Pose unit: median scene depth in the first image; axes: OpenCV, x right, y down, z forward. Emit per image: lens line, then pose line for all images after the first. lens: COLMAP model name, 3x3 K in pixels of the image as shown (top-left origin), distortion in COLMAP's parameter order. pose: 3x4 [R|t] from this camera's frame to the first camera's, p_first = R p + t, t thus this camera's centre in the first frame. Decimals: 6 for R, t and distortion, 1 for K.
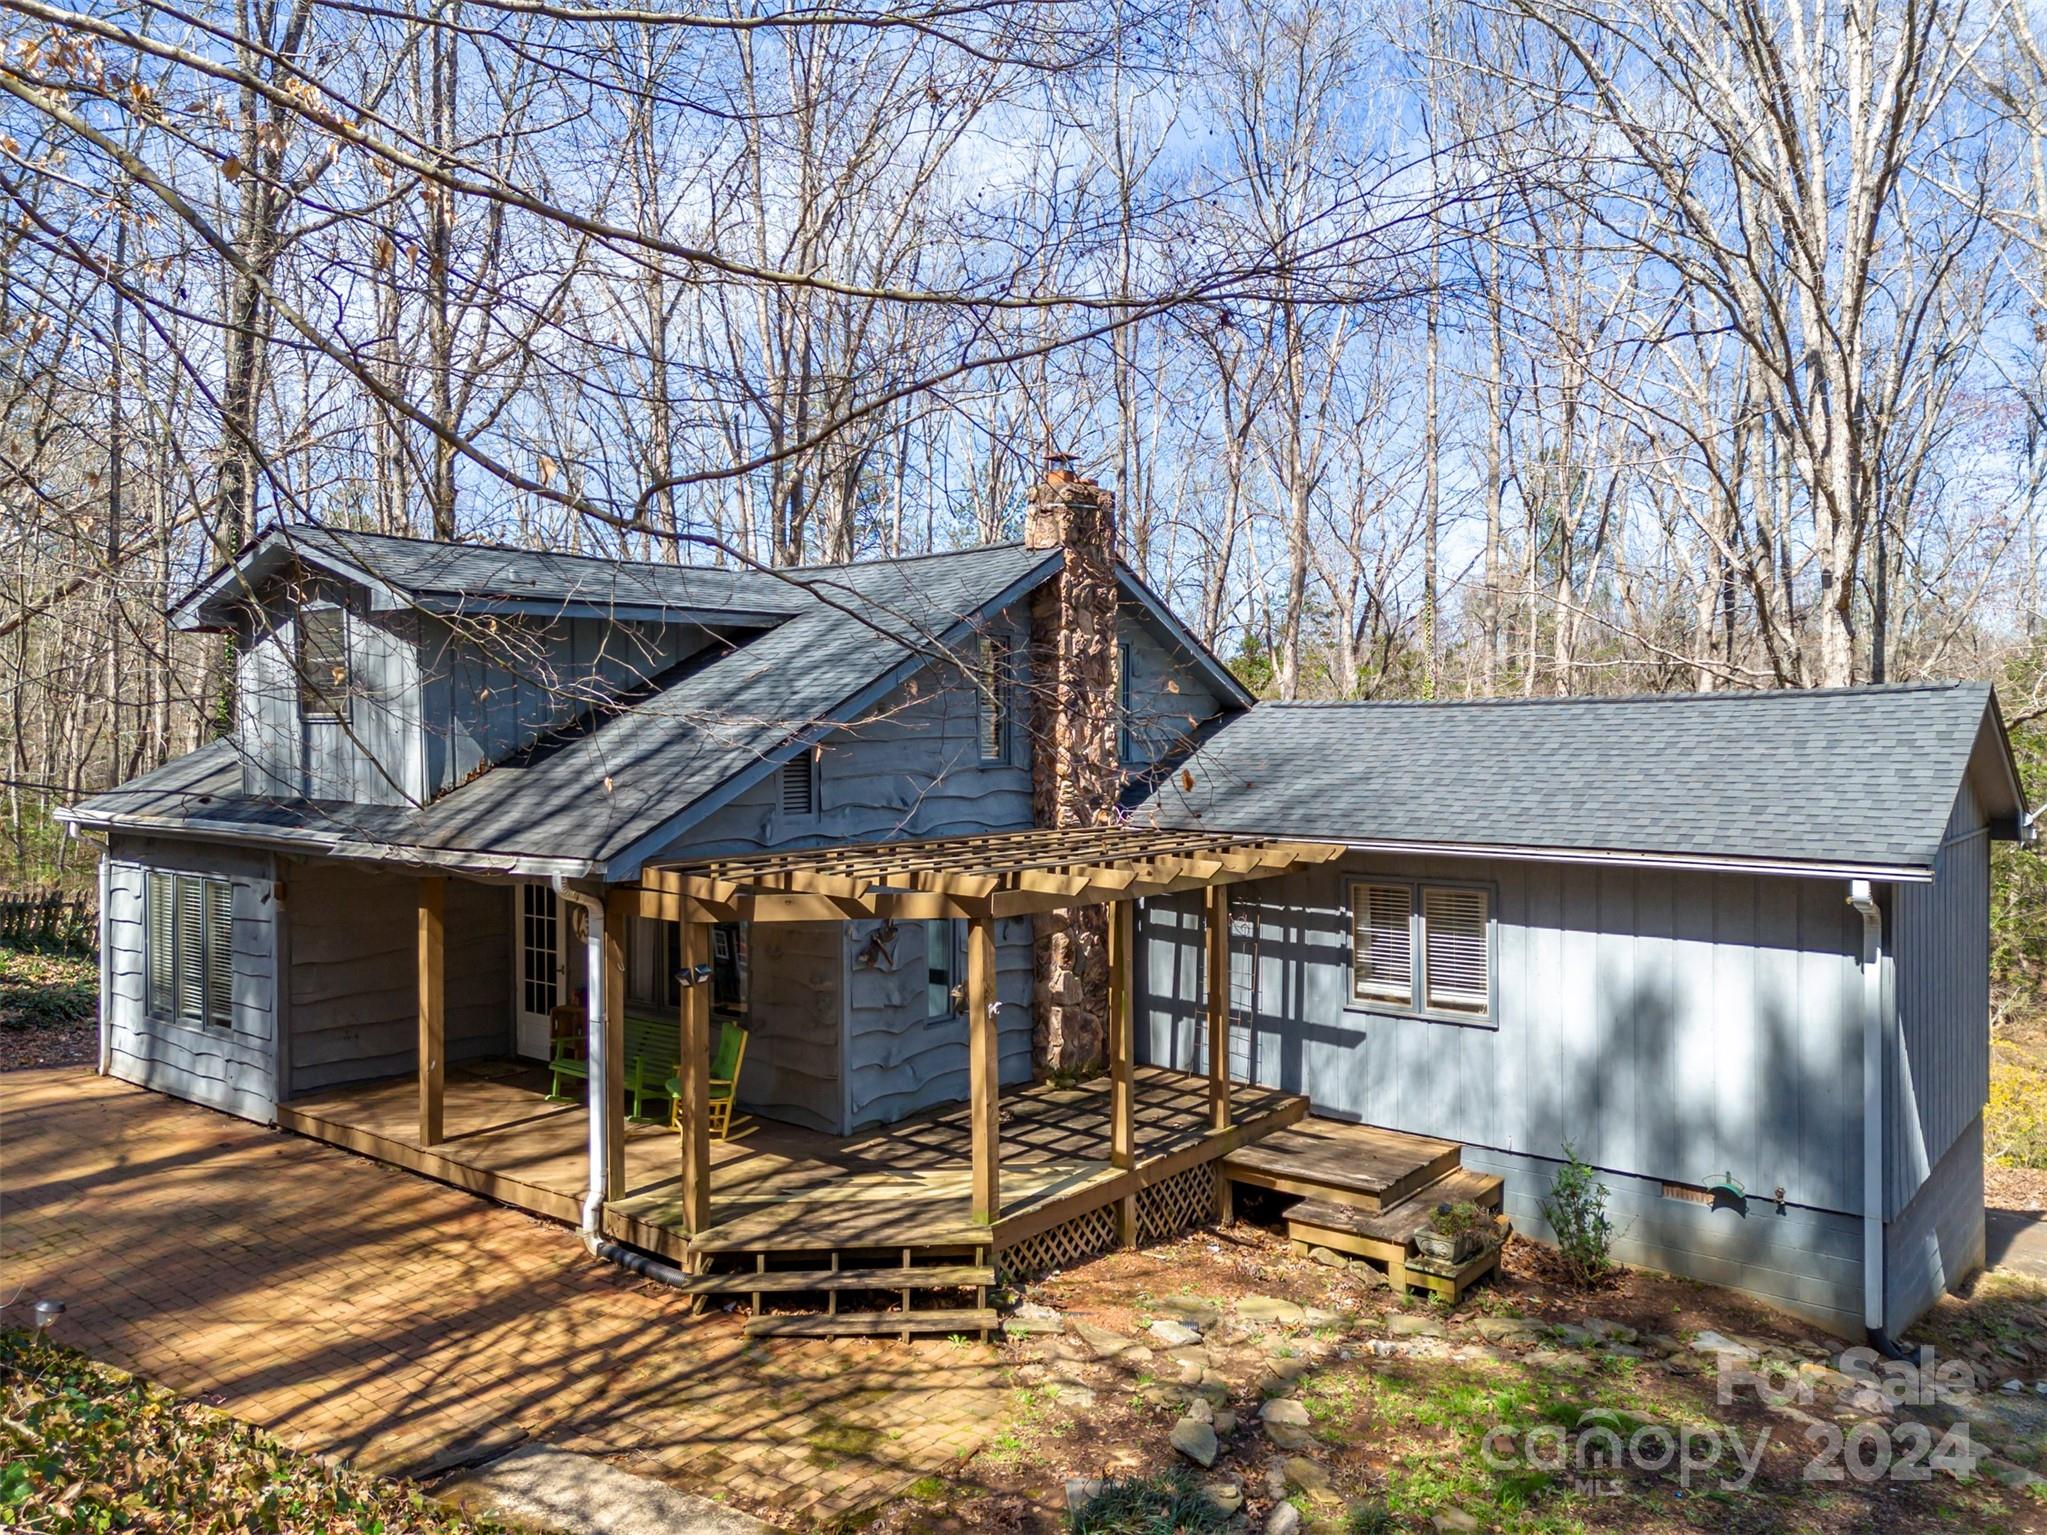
lens RADIAL K [[1483.4, 0, 1018.2], [0, 1483.4, 759.9], [0, 0, 1]] dist [0.108431, -0.097602]
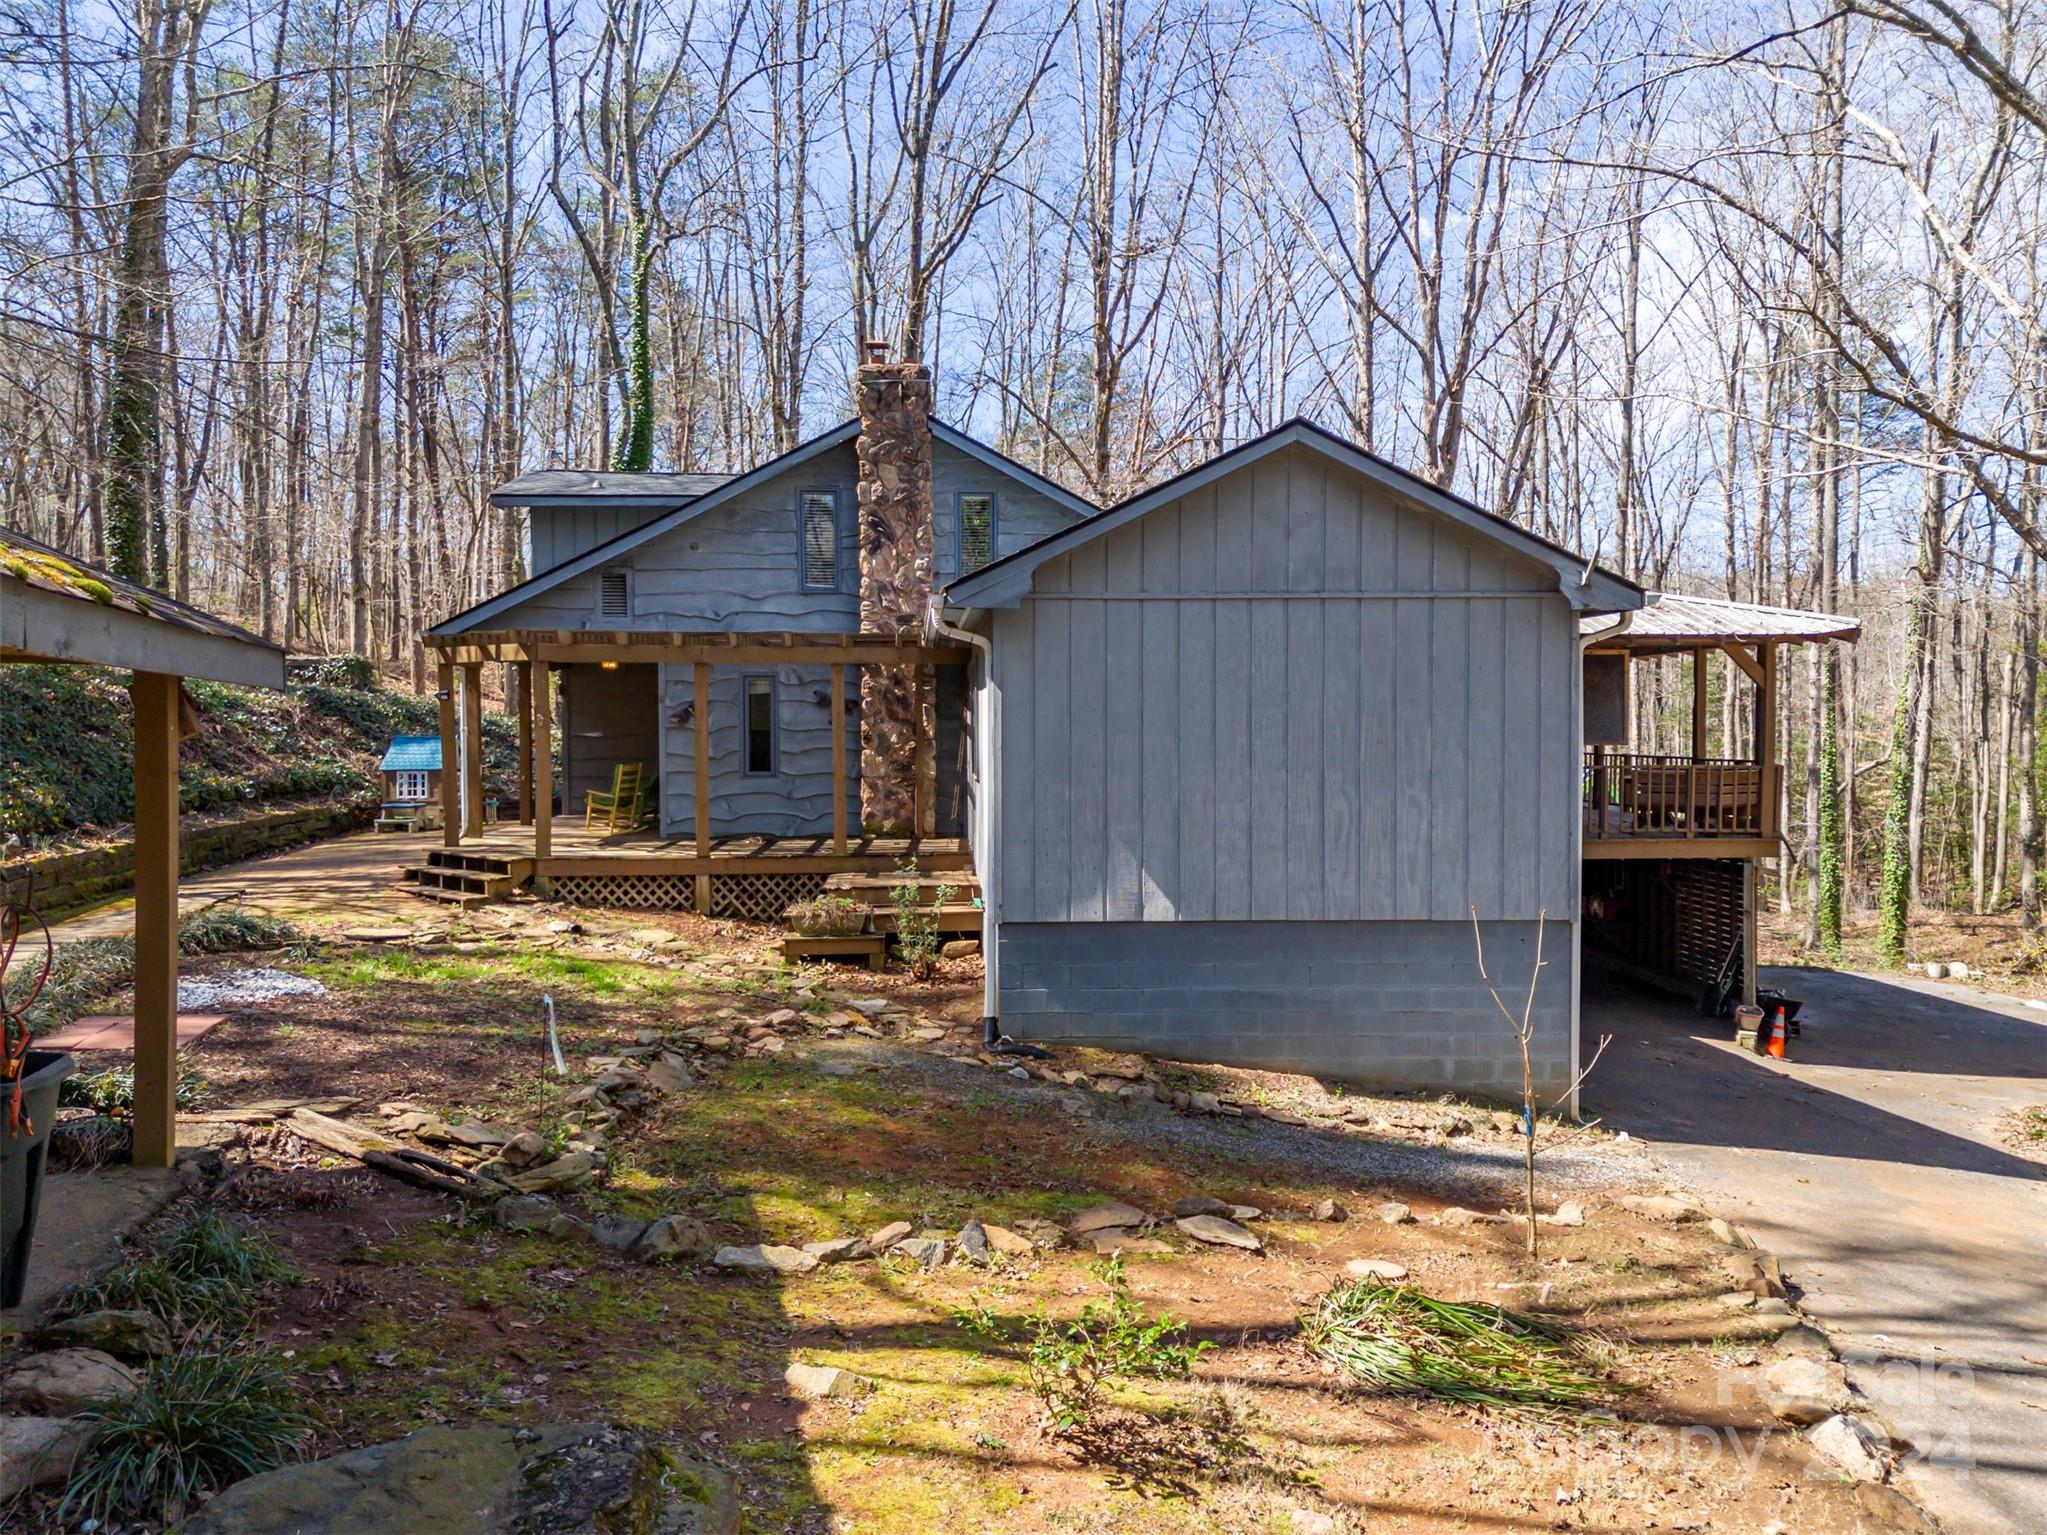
lens RADIAL K [[1478.0, 0, 1034.4], [0, 1478.0, 764.6], [0, 0, 1]] dist [0.103114, -0.001633]
pose [[0.685749, 0.017878, -0.727619, 1.308436], [-0.013563, 0.999839, 0.011784, 0.170285], [0.727712, 0.001788, 0.685881, 0.283451]]
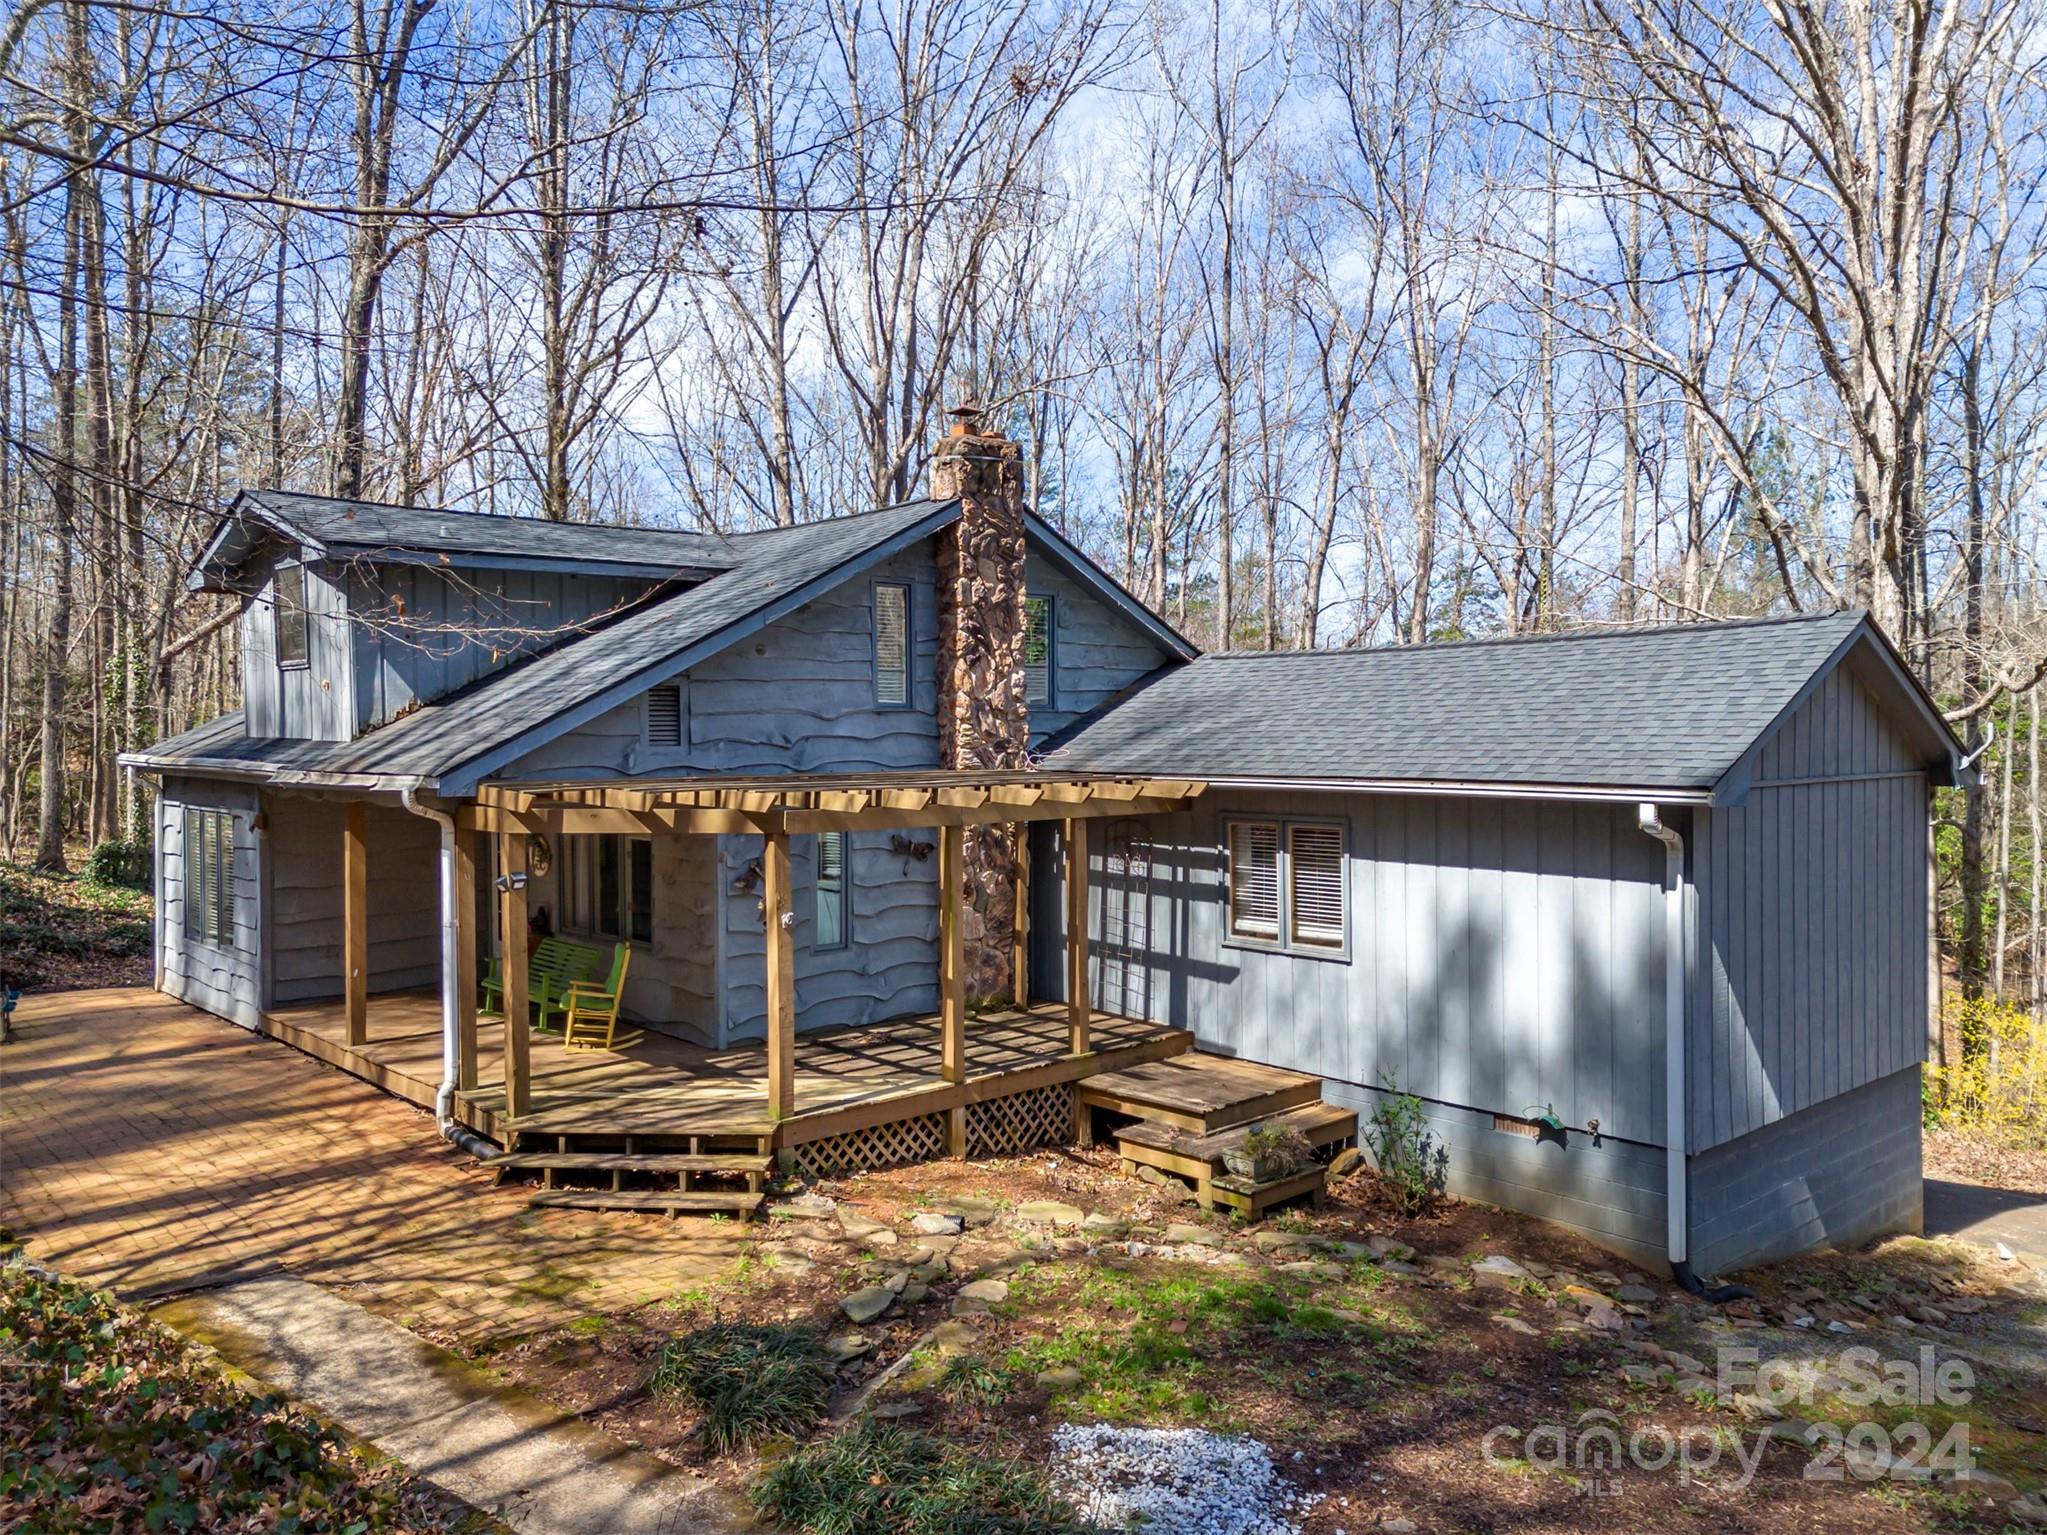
lens RADIAL K [[1483.4, 0, 1018.2], [0, 1483.4, 759.9], [0, 0, 1]] dist [0.108431, -0.097602]
pose [[0.988780, 0.001993, -0.149367, 0.275951], [-0.001828, 0.999998, 0.001243, 0.046778], [0.149369, -0.000956, 0.988781, -0.025731]]
